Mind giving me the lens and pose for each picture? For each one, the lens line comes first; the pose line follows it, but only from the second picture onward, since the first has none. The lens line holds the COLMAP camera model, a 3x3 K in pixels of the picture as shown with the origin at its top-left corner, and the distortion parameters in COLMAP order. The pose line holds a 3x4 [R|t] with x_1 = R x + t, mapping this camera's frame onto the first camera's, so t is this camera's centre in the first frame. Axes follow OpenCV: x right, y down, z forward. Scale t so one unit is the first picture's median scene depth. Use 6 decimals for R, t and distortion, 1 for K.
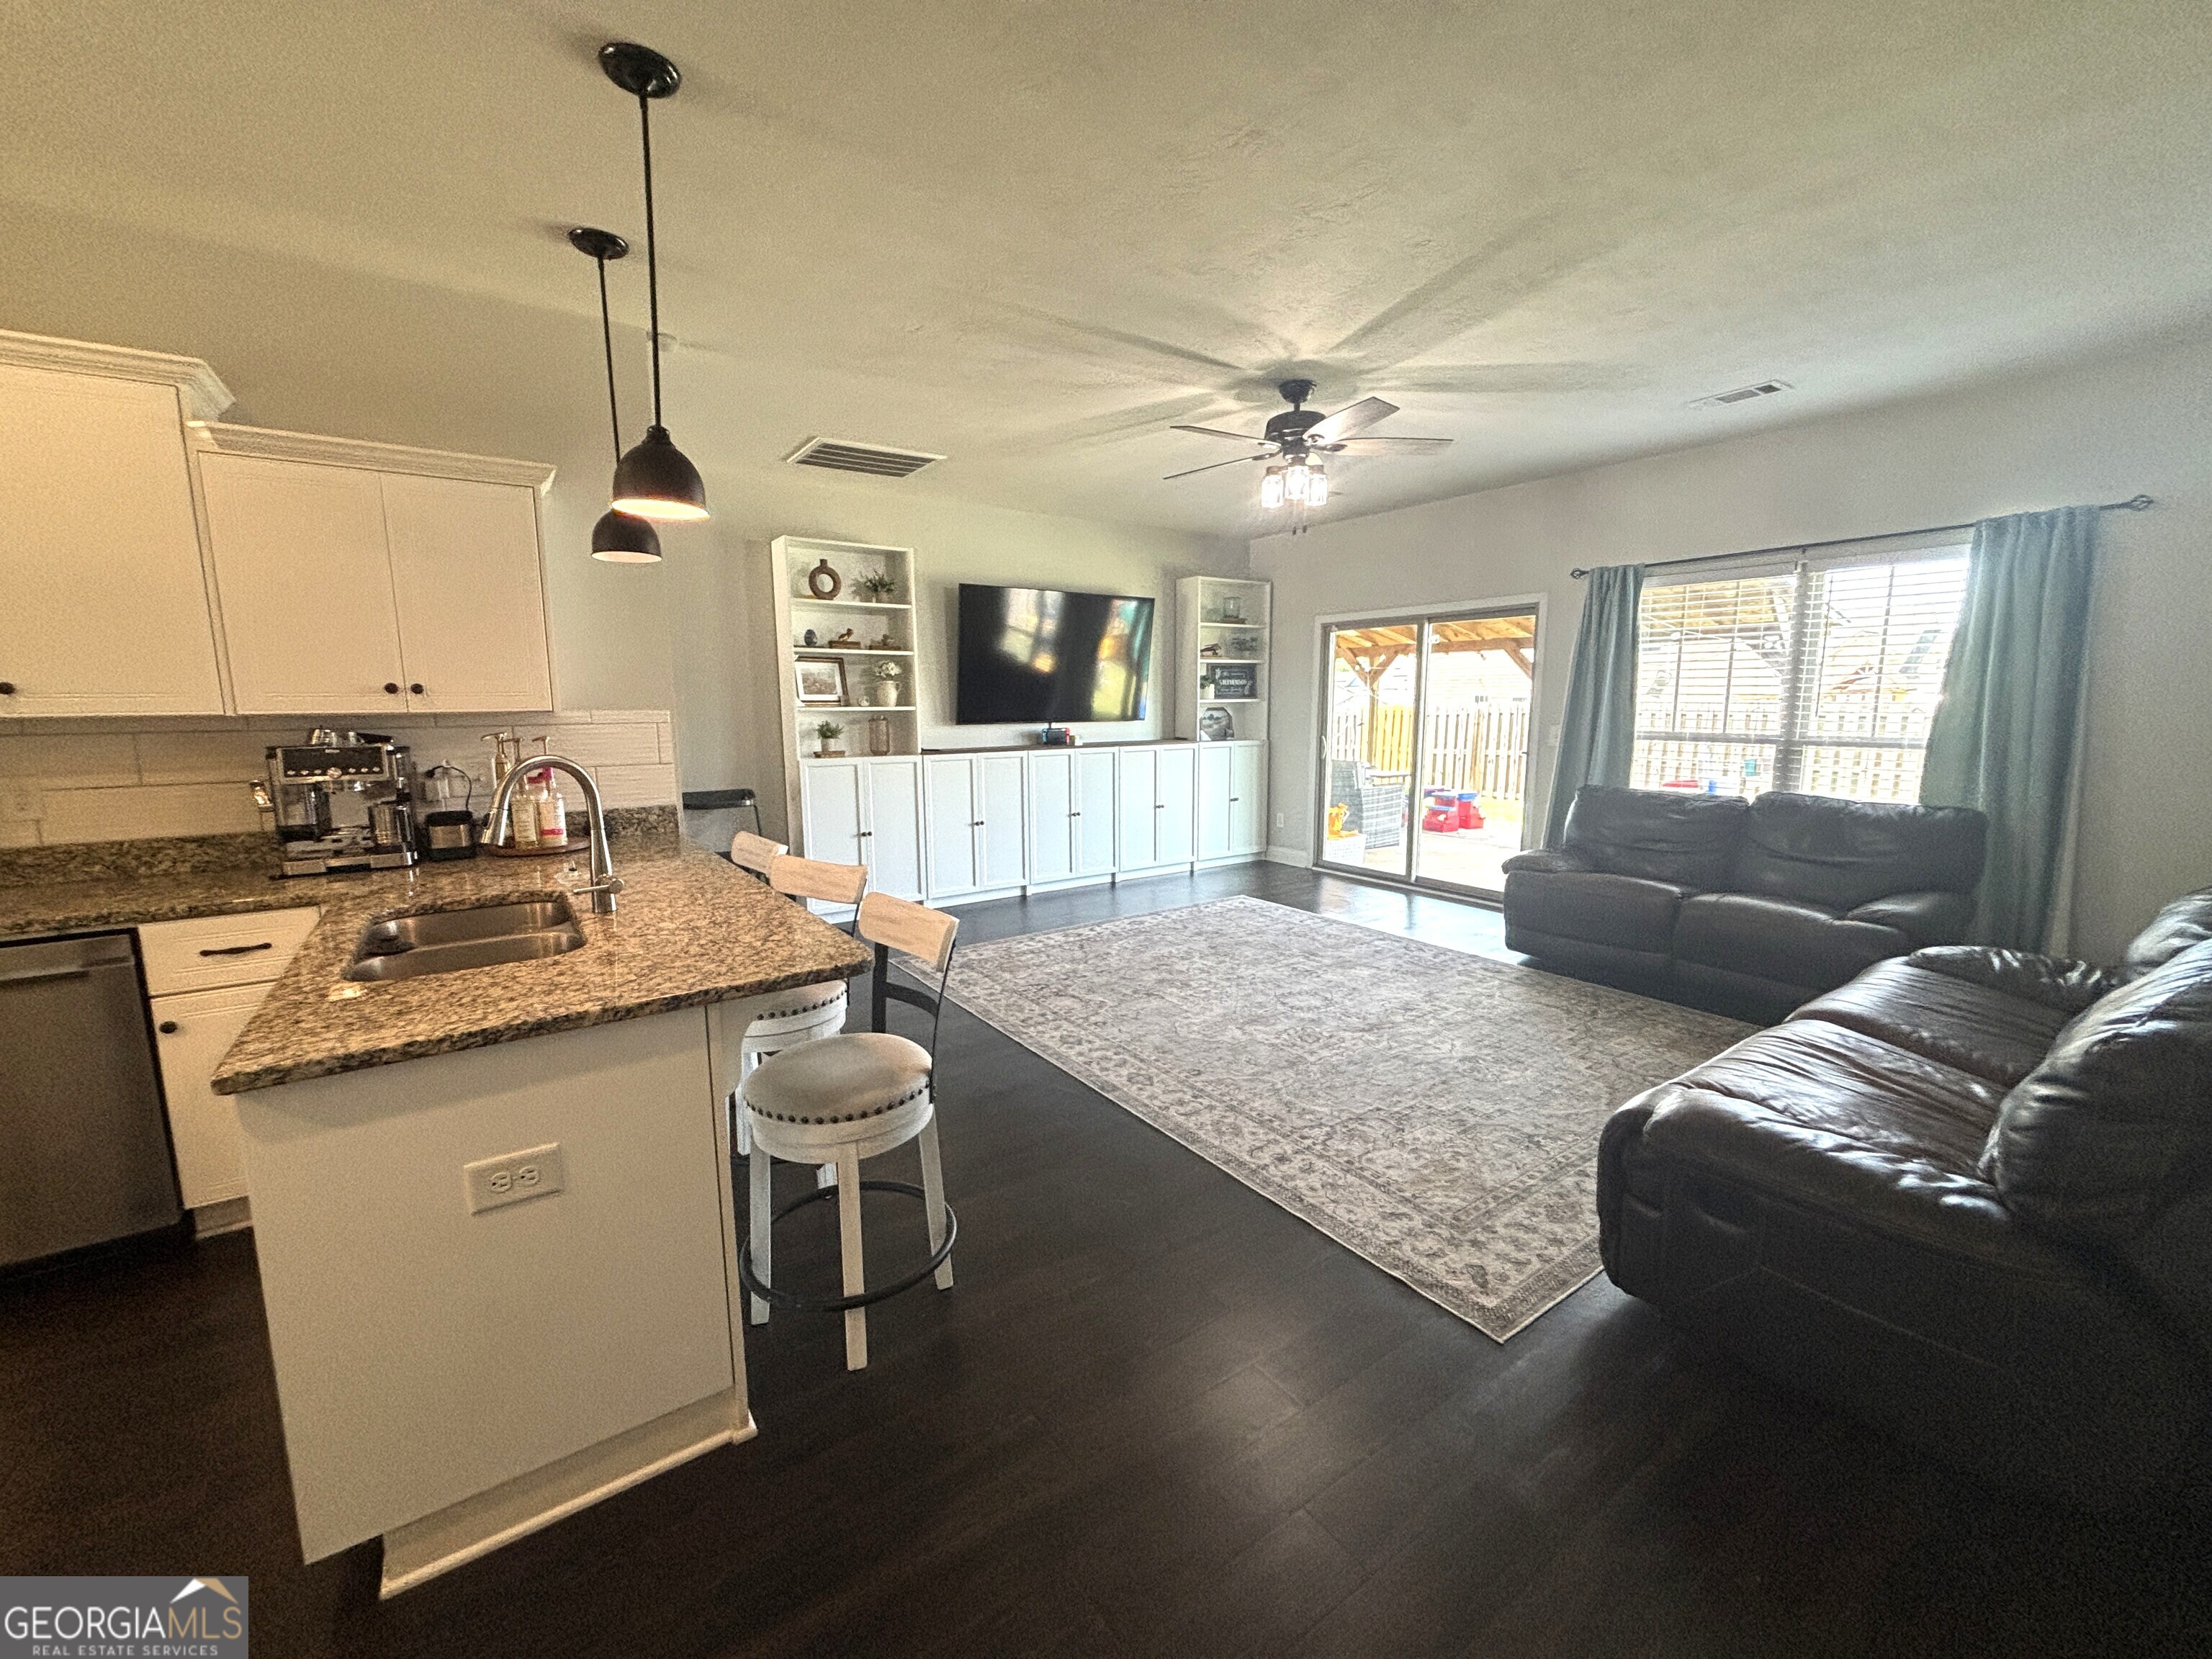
lens RADIAL K [[882.5, 0, 1104.7], [0, 882.5, 833.6], [0, 0, 1]] dist [0.000708, 0.000065]
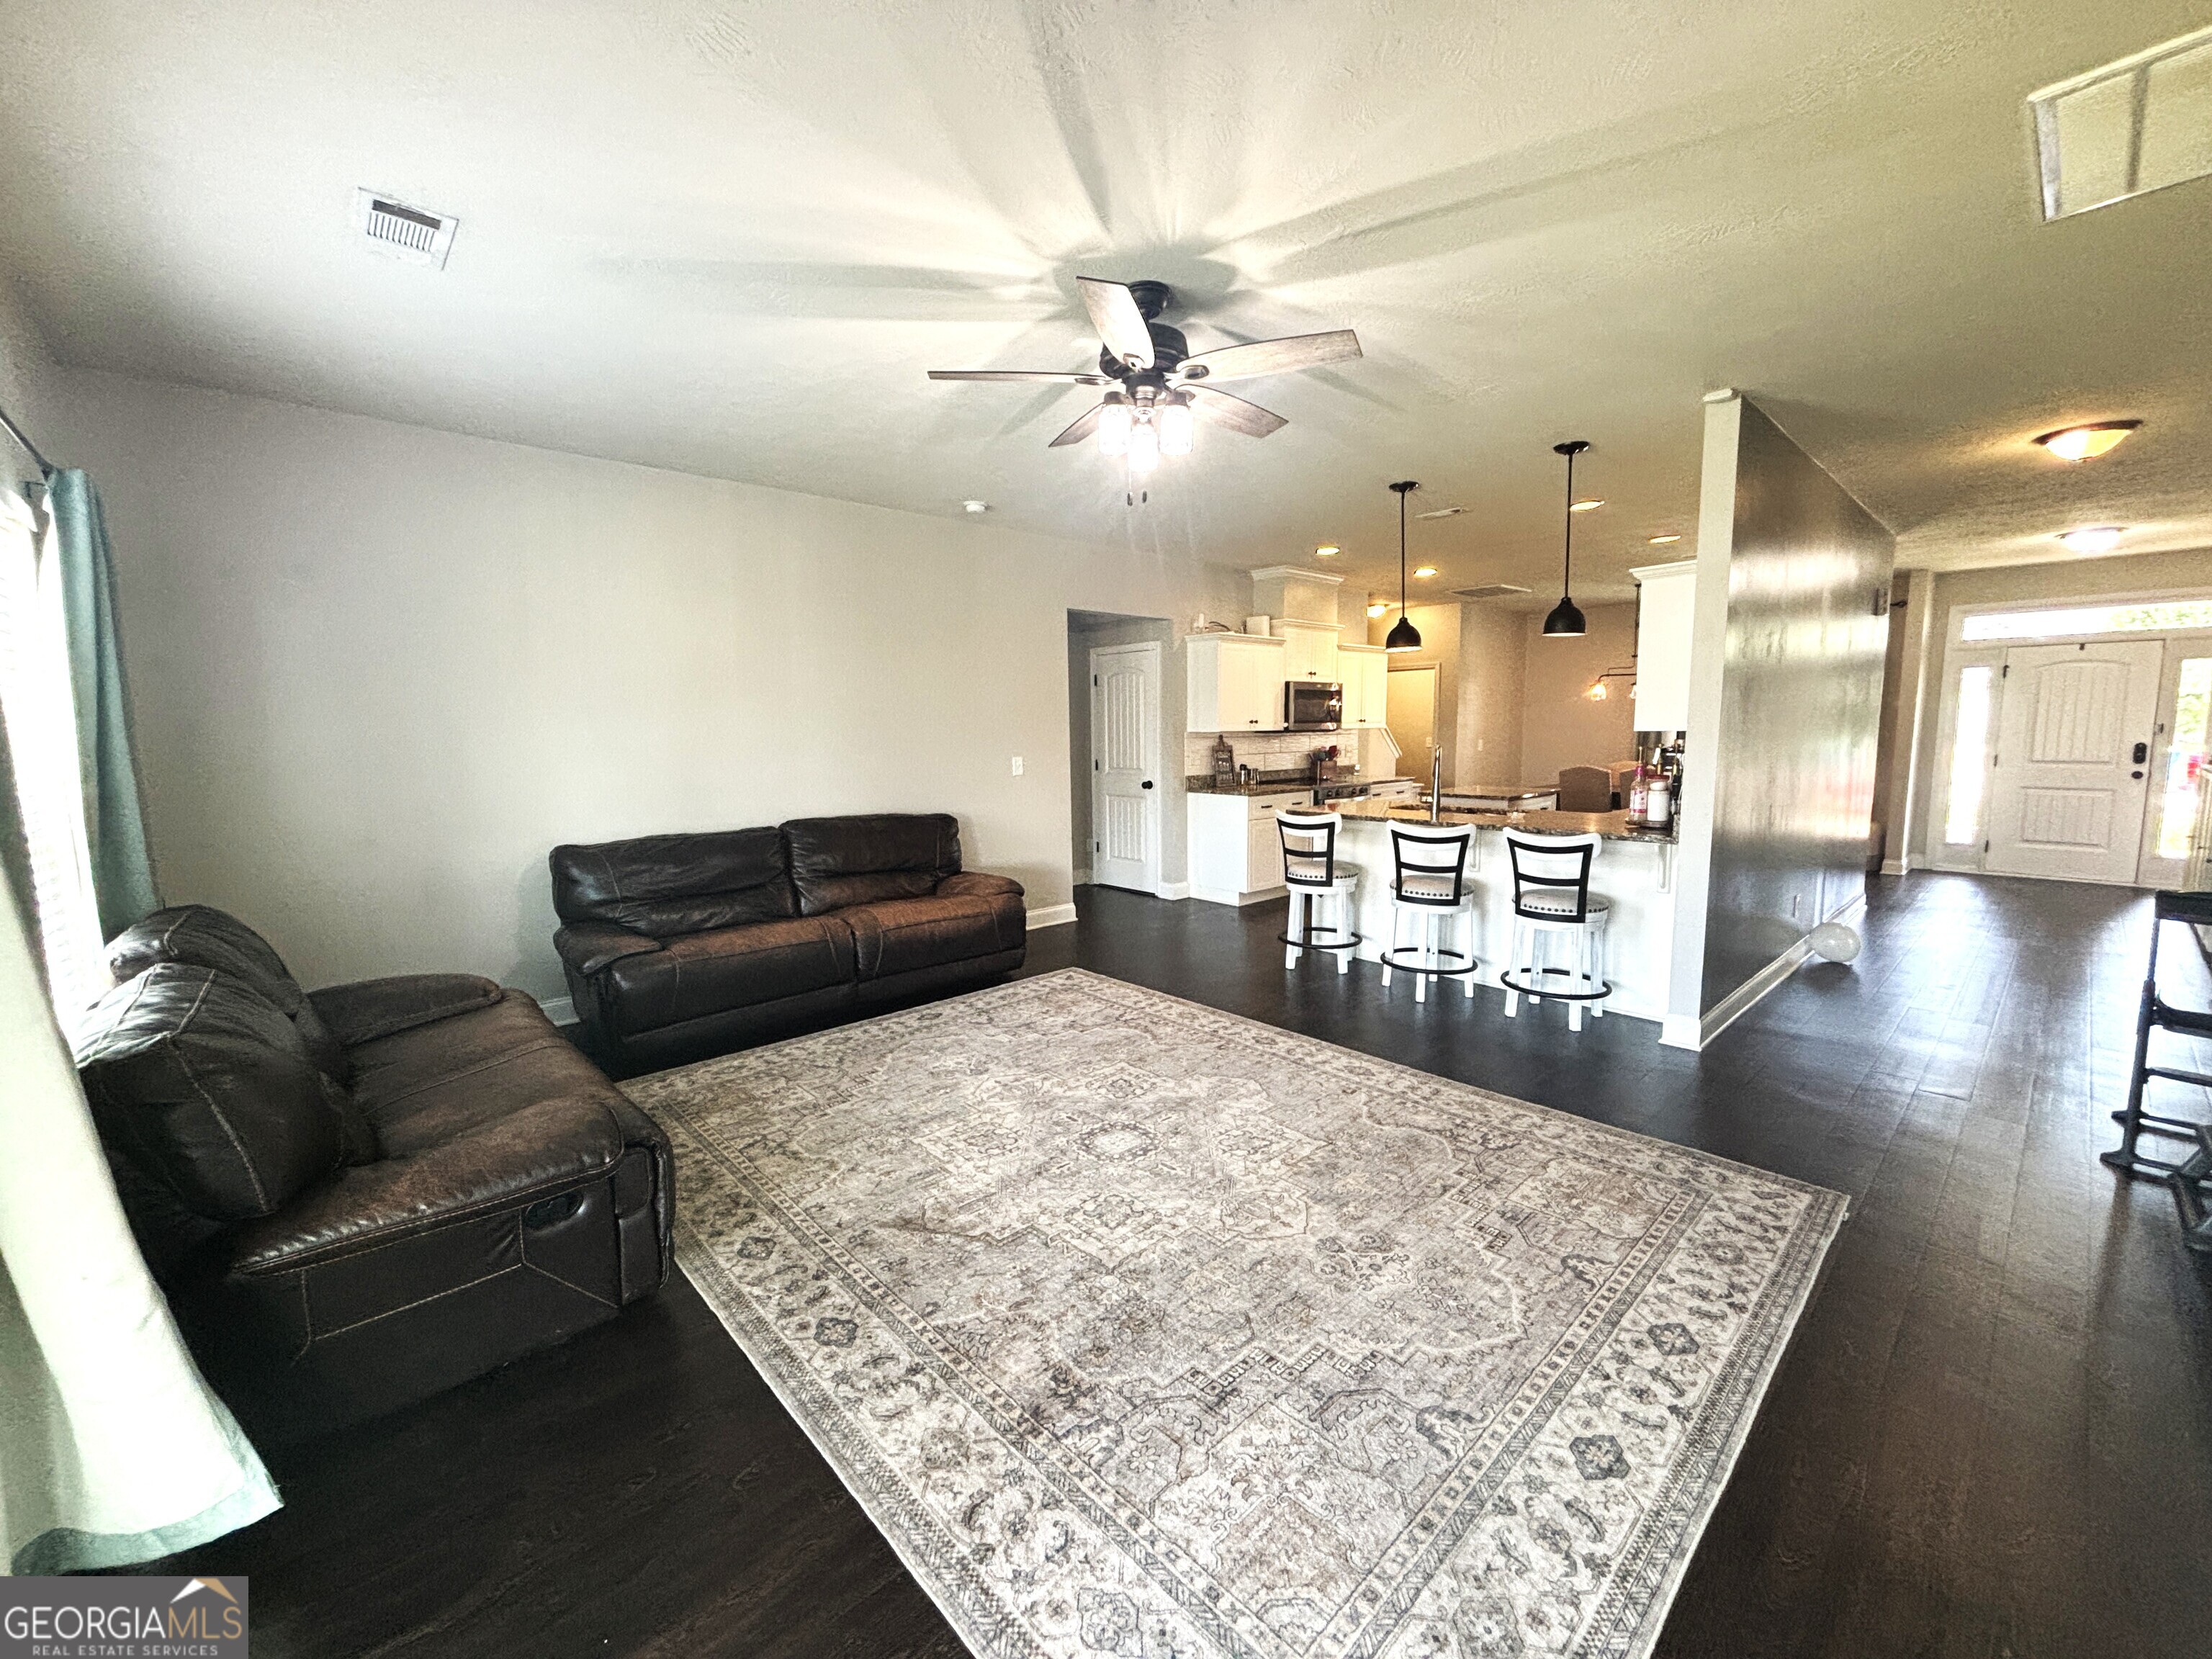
lens RADIAL K [[892.4, 0, 1093.6], [0, 892.4, 836.3], [0, 0, 1]] dist [0.010355, 0.000183]
pose [[-0.992365, 0.032976, -0.118842, 0.328718], [-0.001171, 0.961029, 0.276444, -0.264267], [0.123326, 0.274473, -0.953654, 1.646859]]
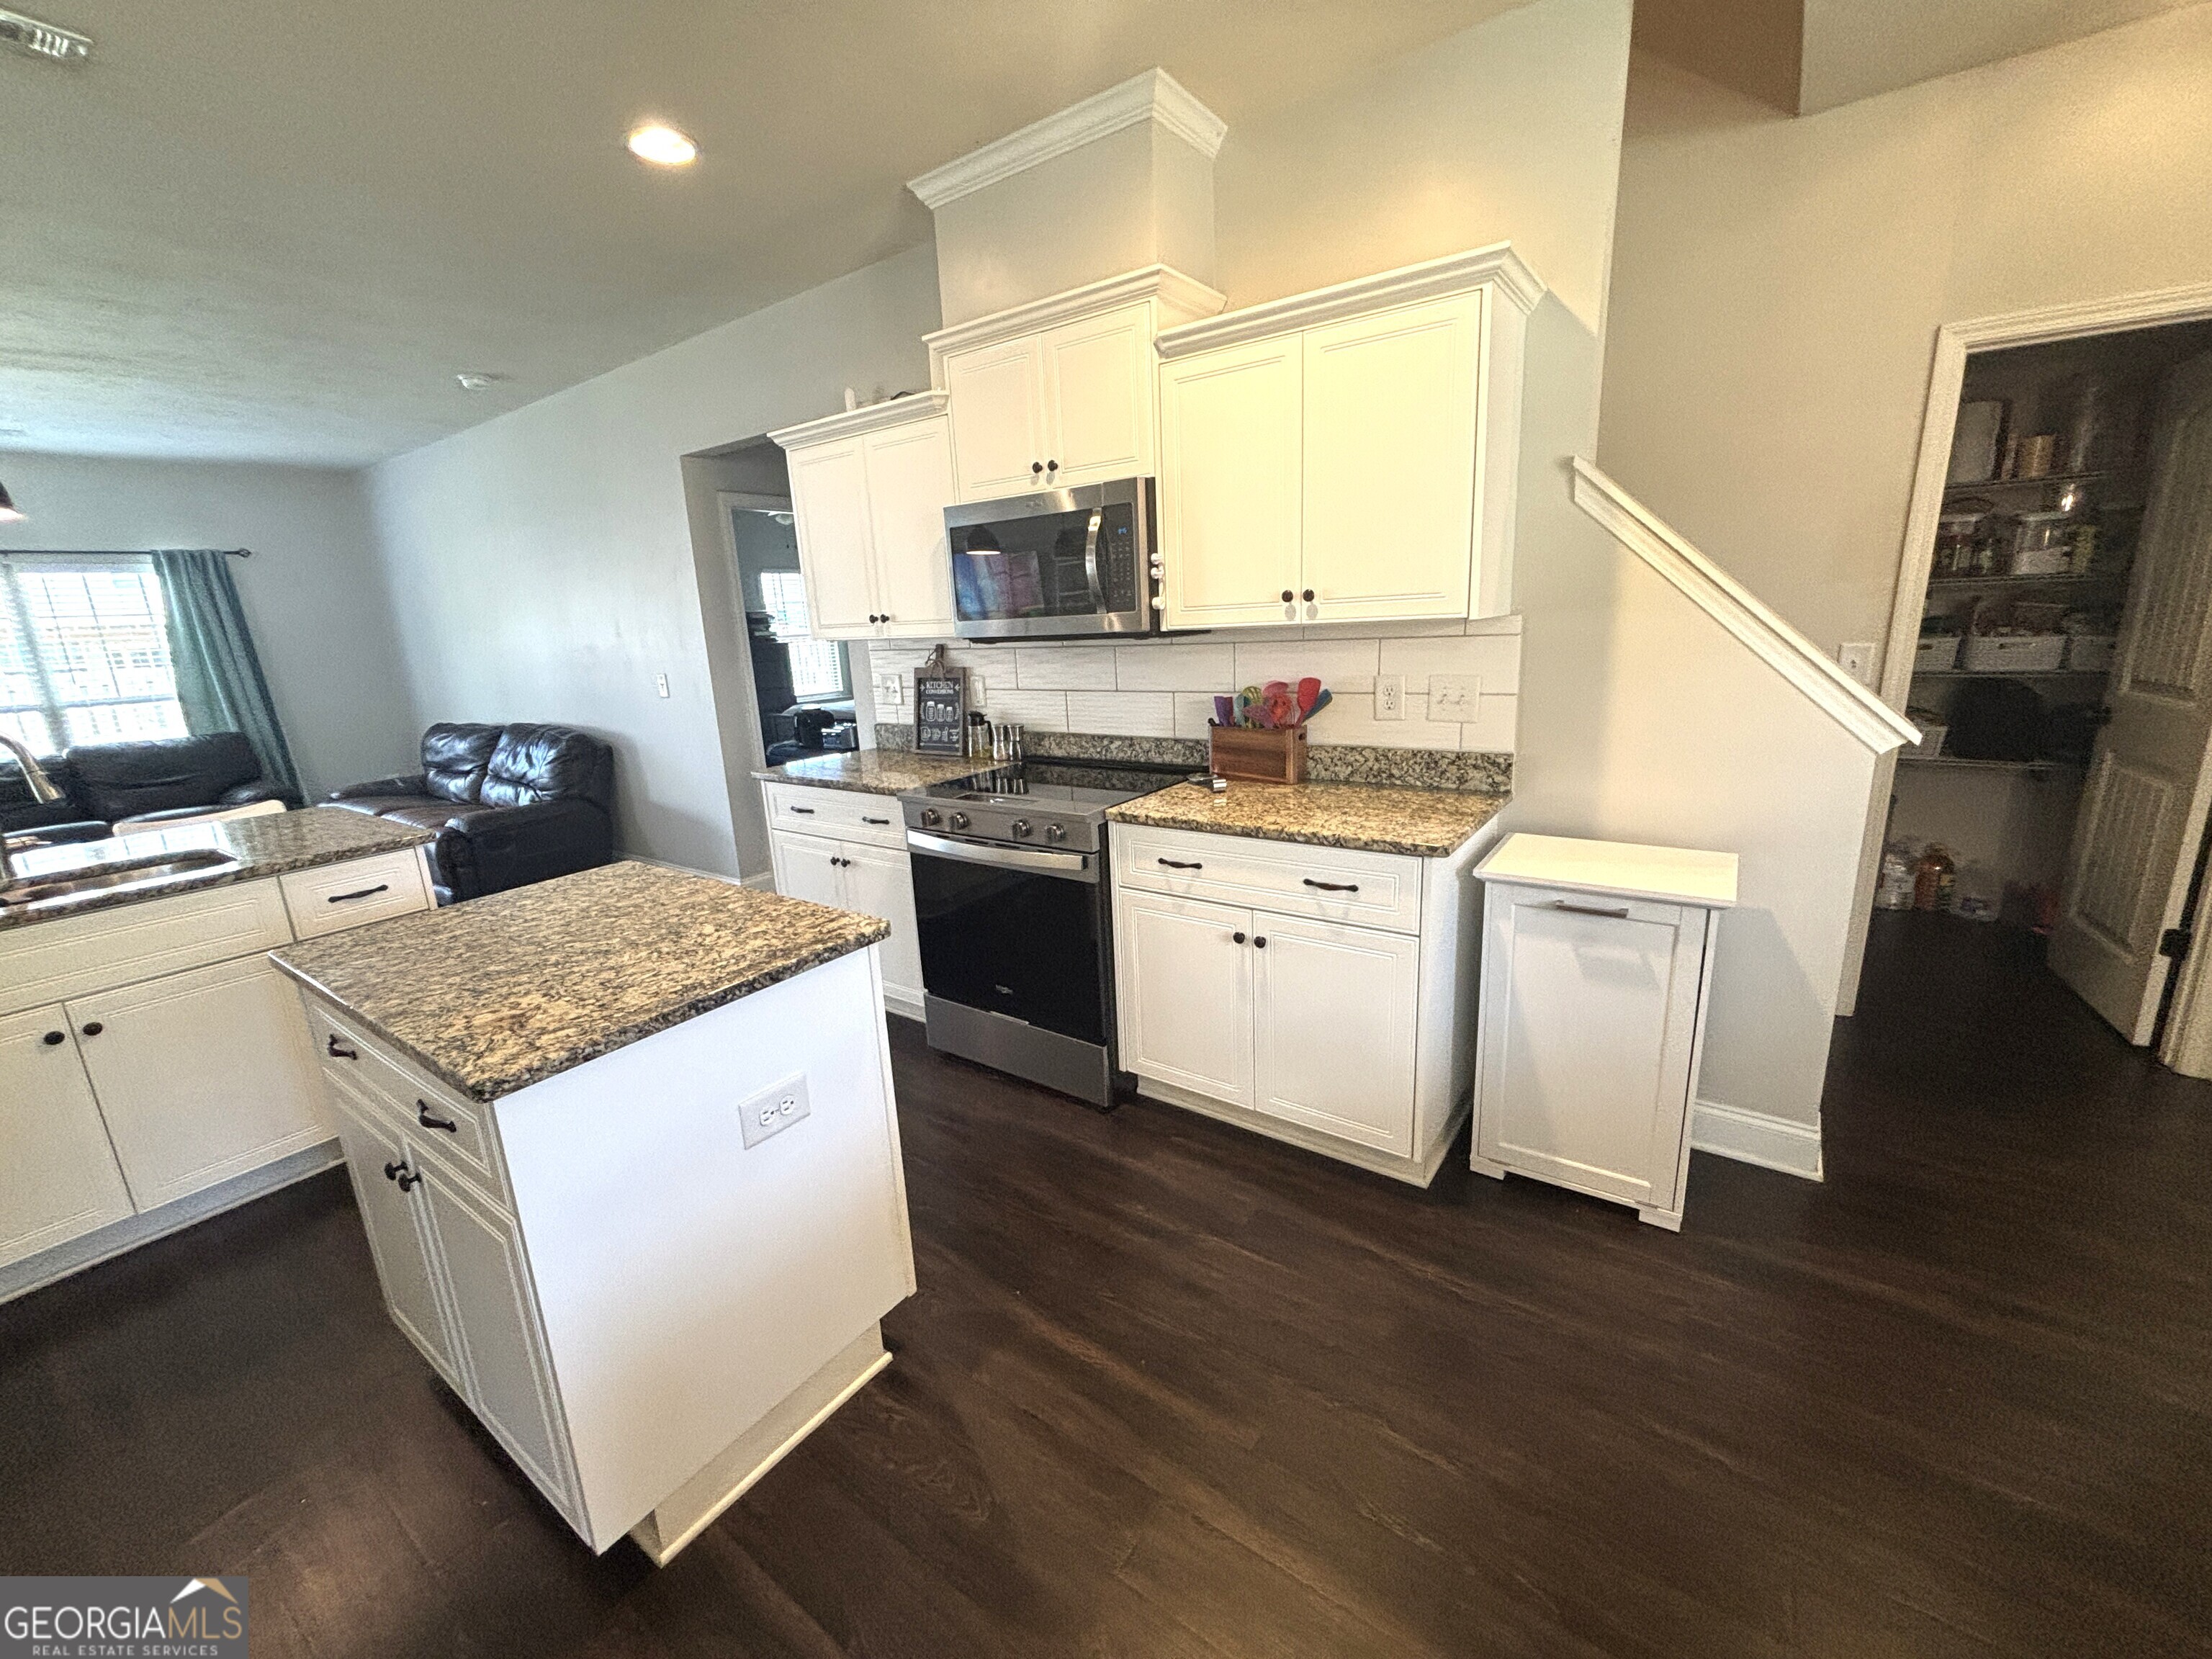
lens RADIAL K [[890.7, 0, 1101.1], [0, 890.7, 828.3], [0, 0, 1]] dist [-0.000188, 0.000789]
pose [[-0.329158, -0.195502, 0.923815, -1.034072], [0.194669, 0.943268, 0.268980, 0.008301], [-0.923991, 0.268375, -0.272425, 0.016383]]
